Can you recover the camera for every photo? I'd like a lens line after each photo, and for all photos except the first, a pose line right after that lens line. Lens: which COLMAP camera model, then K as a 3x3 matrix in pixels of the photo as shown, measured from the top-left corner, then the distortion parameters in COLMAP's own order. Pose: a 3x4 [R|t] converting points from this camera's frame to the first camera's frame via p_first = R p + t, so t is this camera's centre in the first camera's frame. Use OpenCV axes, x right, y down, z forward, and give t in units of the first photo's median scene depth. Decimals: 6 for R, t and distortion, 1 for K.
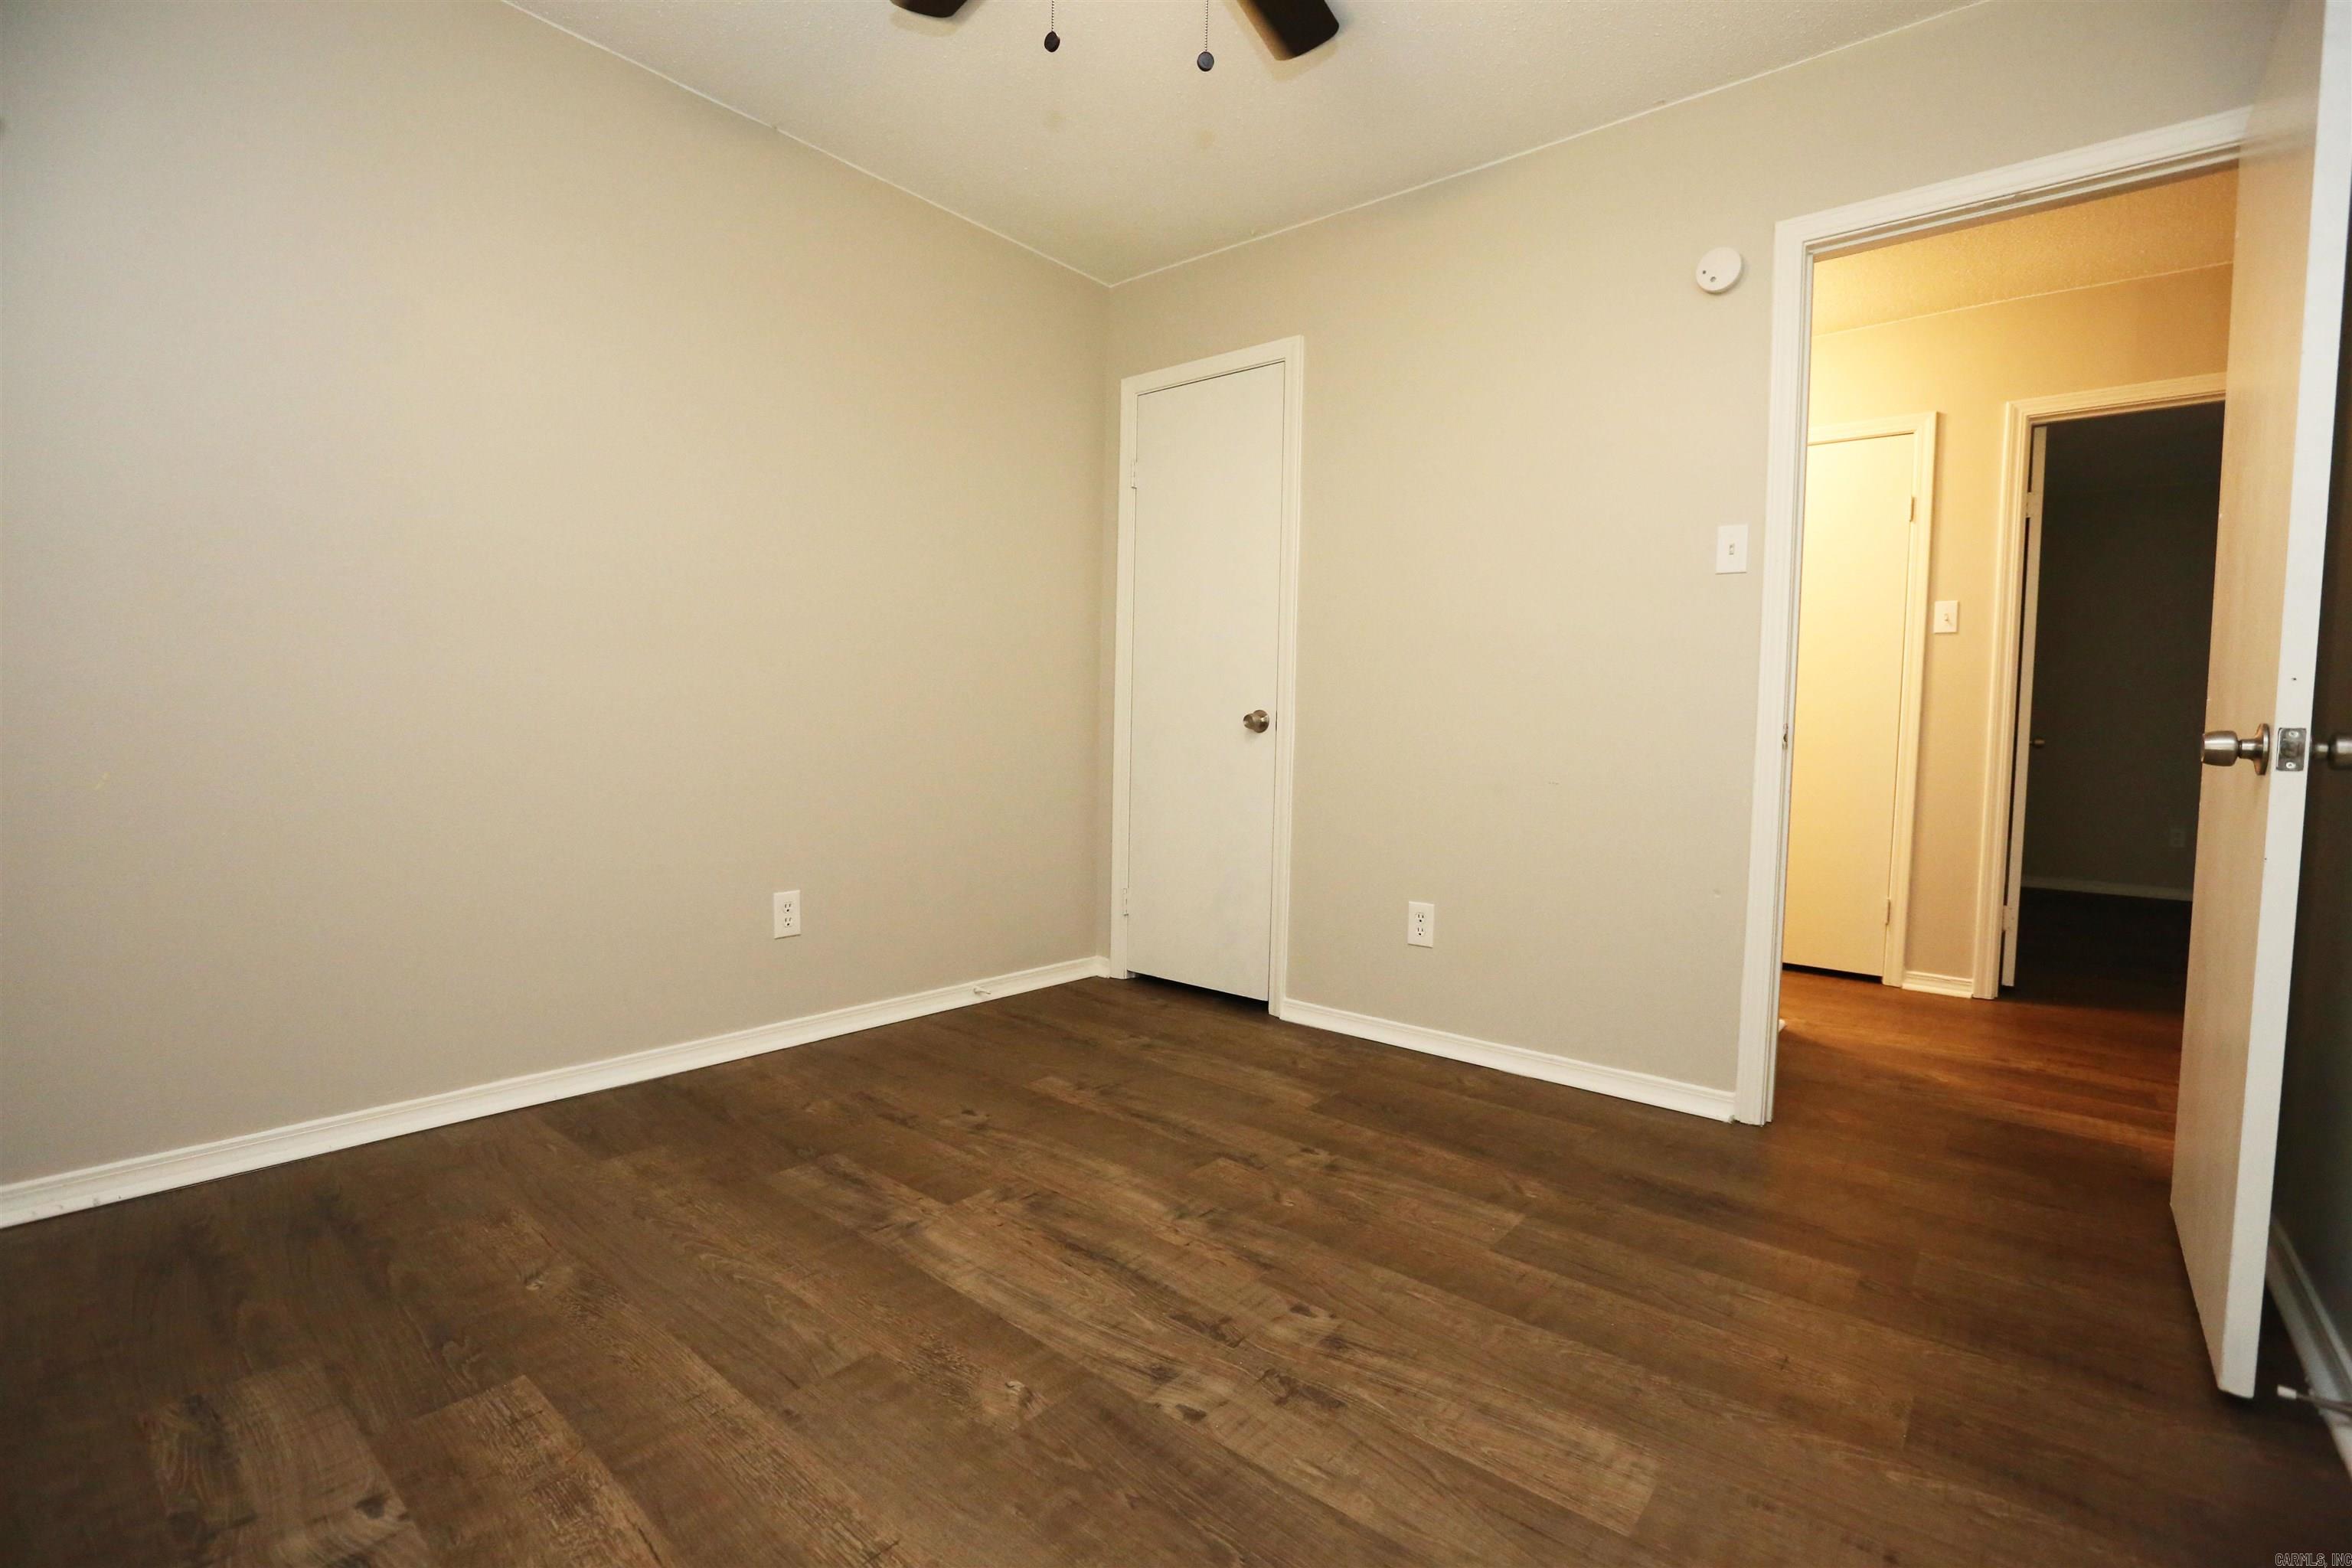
lens RADIAL K [[1061.9, 0, 1169.1], [0, 1061.9, 785.0], [0, 0, 1]] dist [-0.060363, 0.021984]
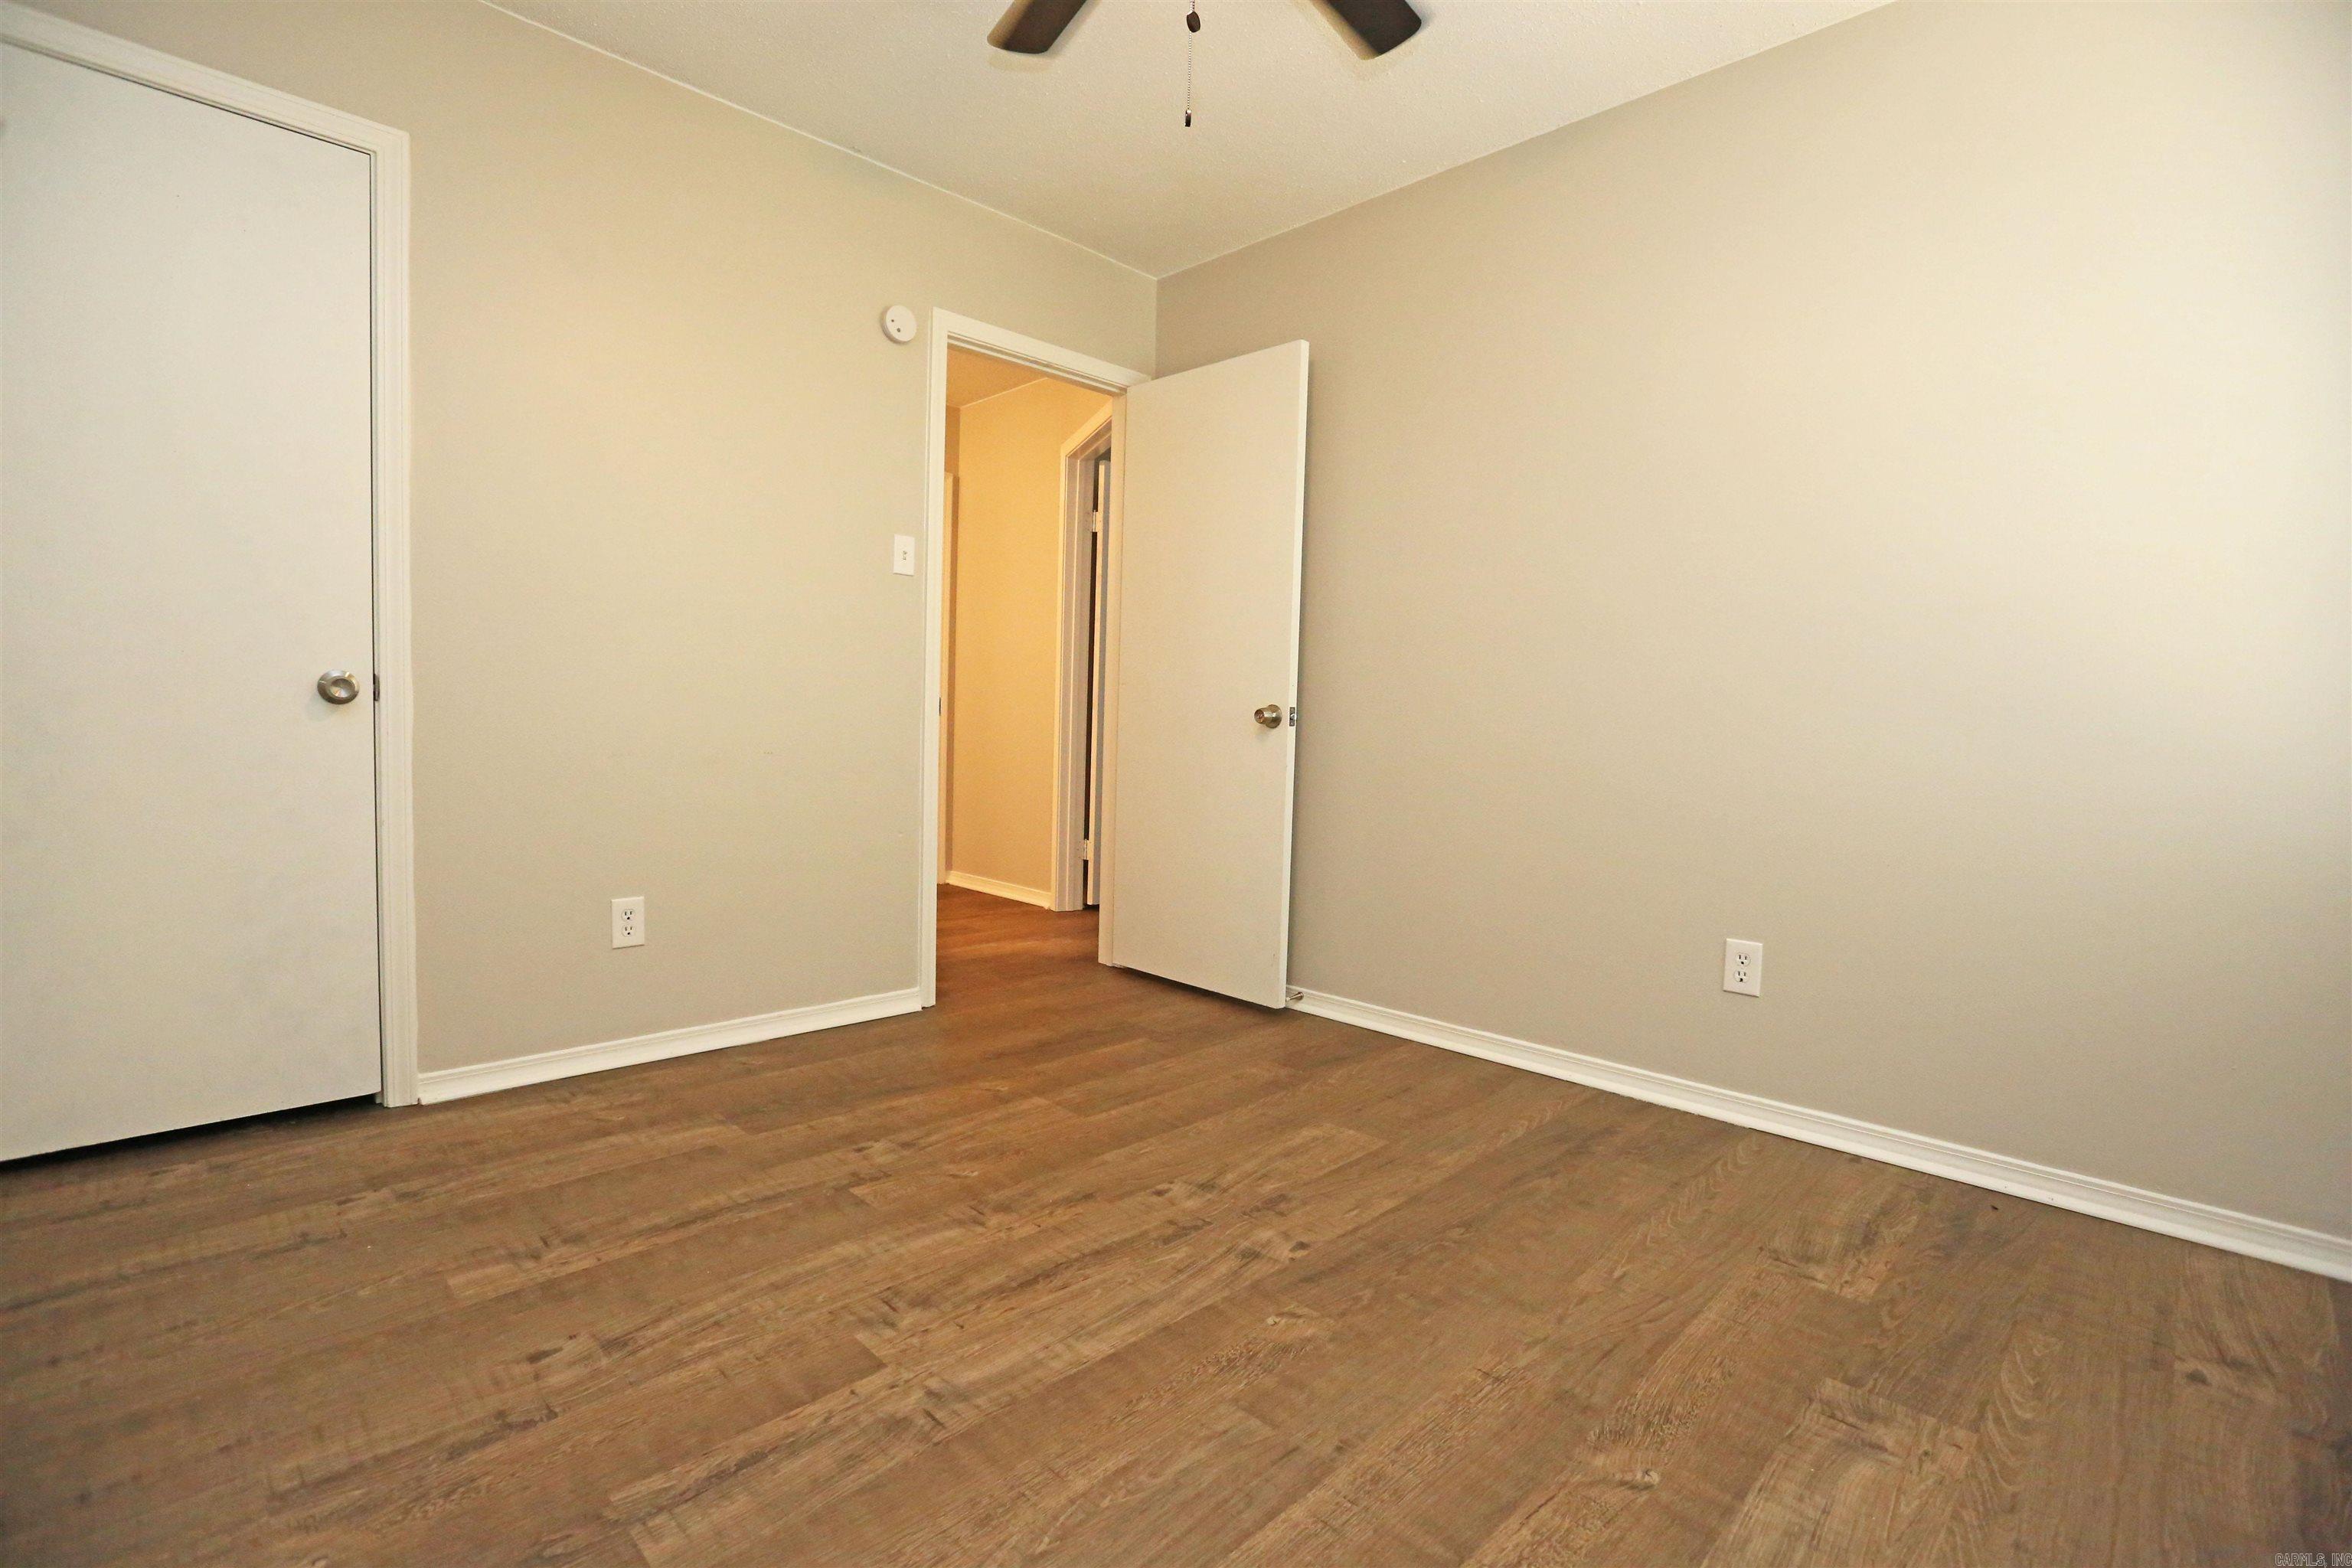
lens RADIAL K [[1066.3, 0, 1165.8], [0, 1066.3, 780.5], [0, 0, 1]] dist [-0.061372, 0.025111]
pose [[0.095397, -0.082296, 0.992032, -0.878171], [0.030578, 0.996349, 0.079714, -0.062880], [-0.994970, 0.022730, 0.097566, 0.715652]]
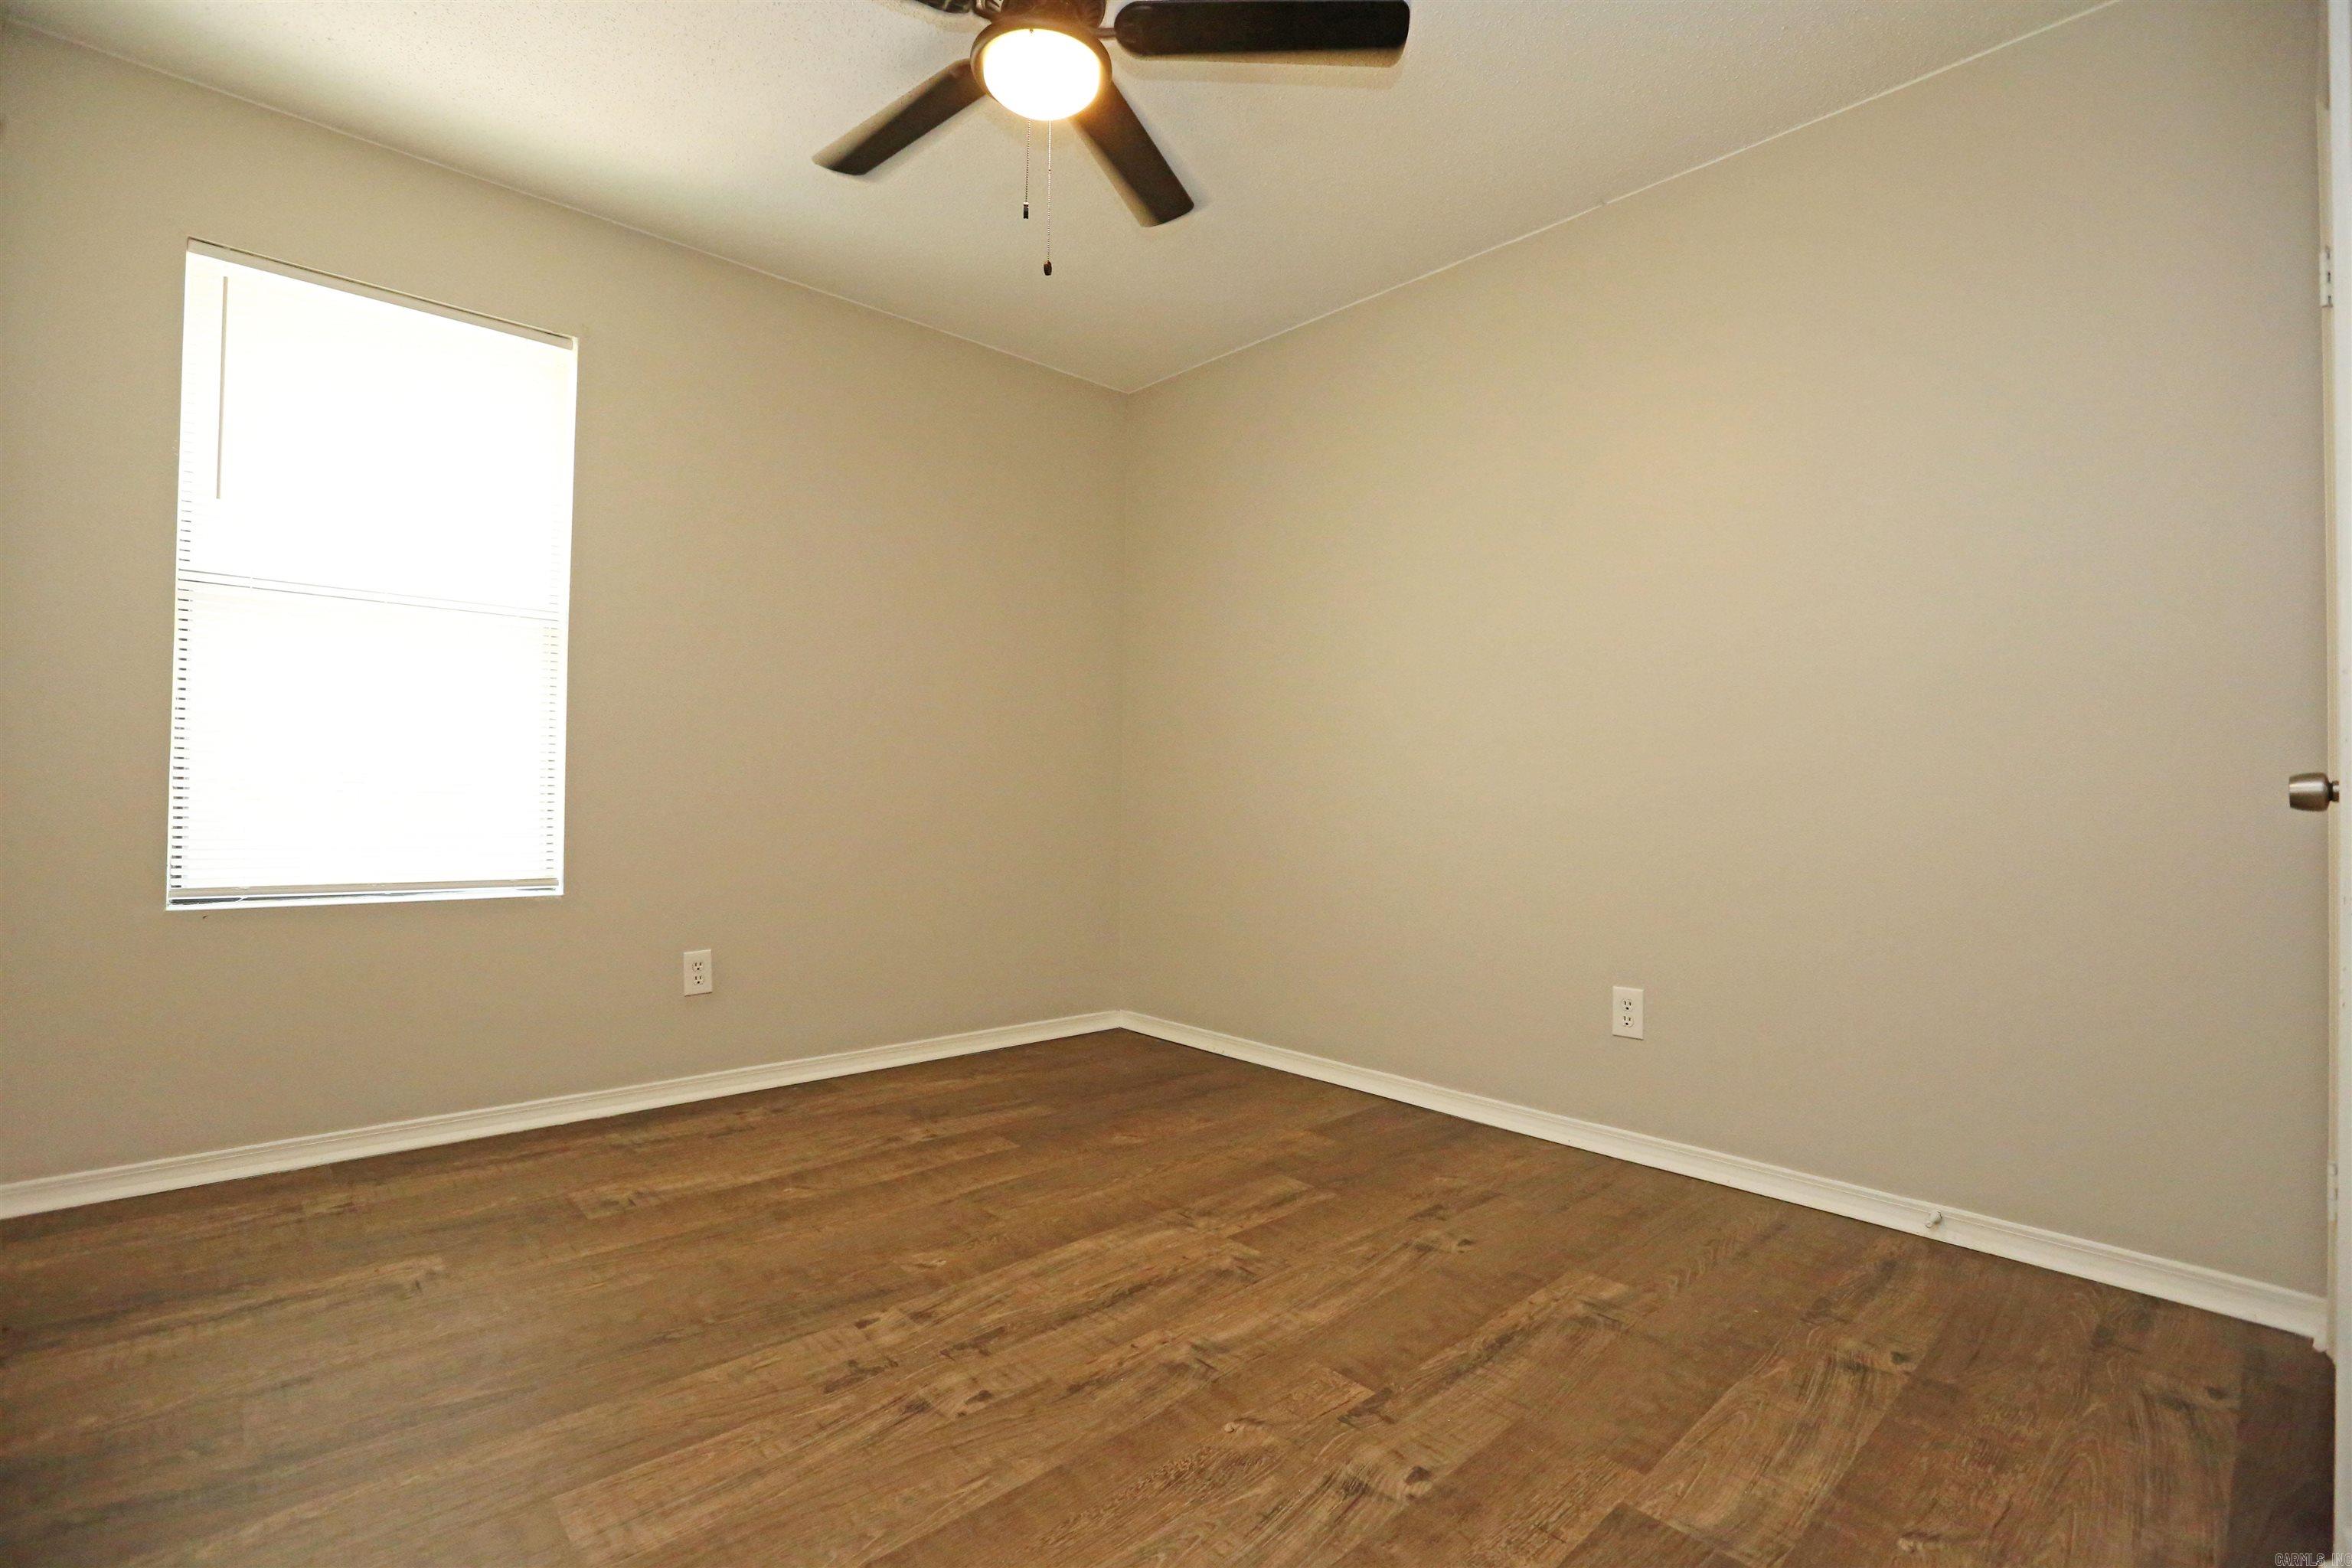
lens RADIAL K [[1061.9, 0, 1169.1], [0, 1061.9, 785.0], [0, 0, 1]] dist [-0.060363, 0.021984]
pose [[-0.131197, -0.032874, -0.990811, 0.880550], [-0.072066, 0.997122, -0.023541, -0.036029], [0.988733, 0.068316, -0.133188, 1.042576]]
